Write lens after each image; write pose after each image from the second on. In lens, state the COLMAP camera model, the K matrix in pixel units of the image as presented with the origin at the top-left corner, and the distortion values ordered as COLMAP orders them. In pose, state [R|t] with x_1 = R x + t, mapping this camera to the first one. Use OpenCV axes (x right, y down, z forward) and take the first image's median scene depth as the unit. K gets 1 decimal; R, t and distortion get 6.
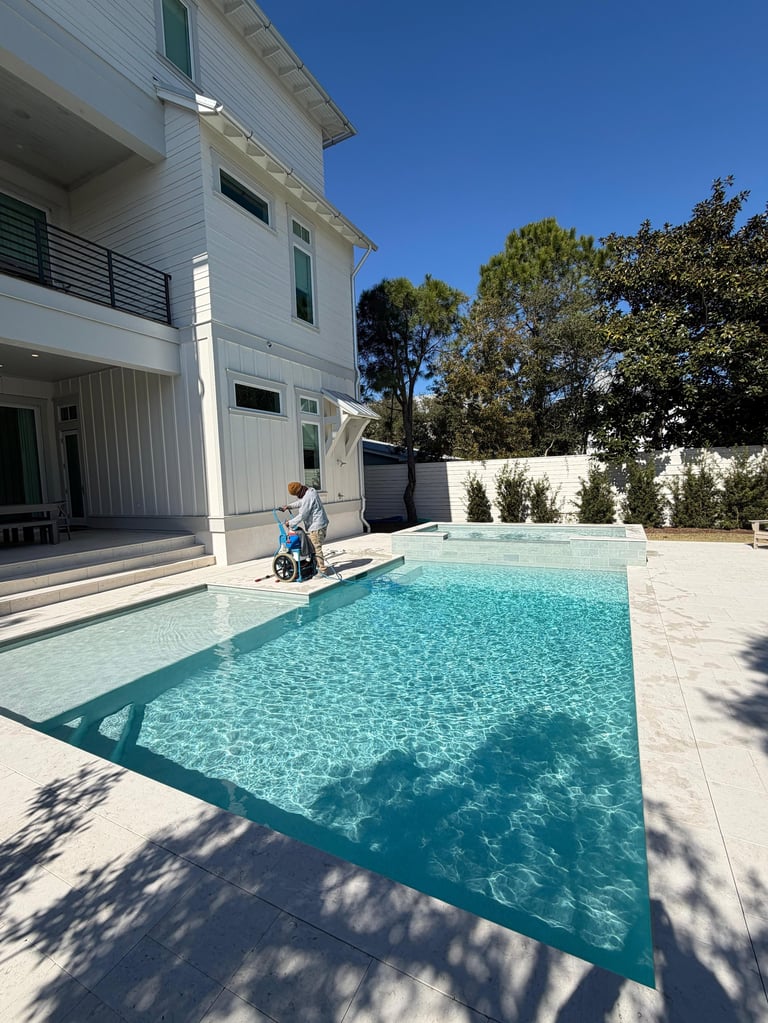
lens RADIAL K [[415.1, 0, 384.0], [0, 415.1, 511.5], [0, 0, 1]] dist [-0.000211, 0.000000]
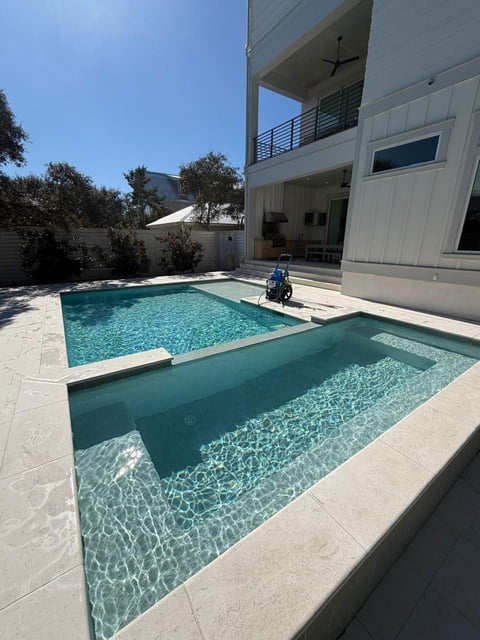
lens RADIAL K [[259.7, 0, 240.0], [0, 259.7, 320.0], [0, 0, 1]] dist [-0.000211, 0.000000]
pose [[-0.449755, 0.287978, -0.845452, 0.876162], [-0.073372, 0.931481, 0.356313, -0.137343], [0.890133, 0.222286, -0.397809, 1.546696]]
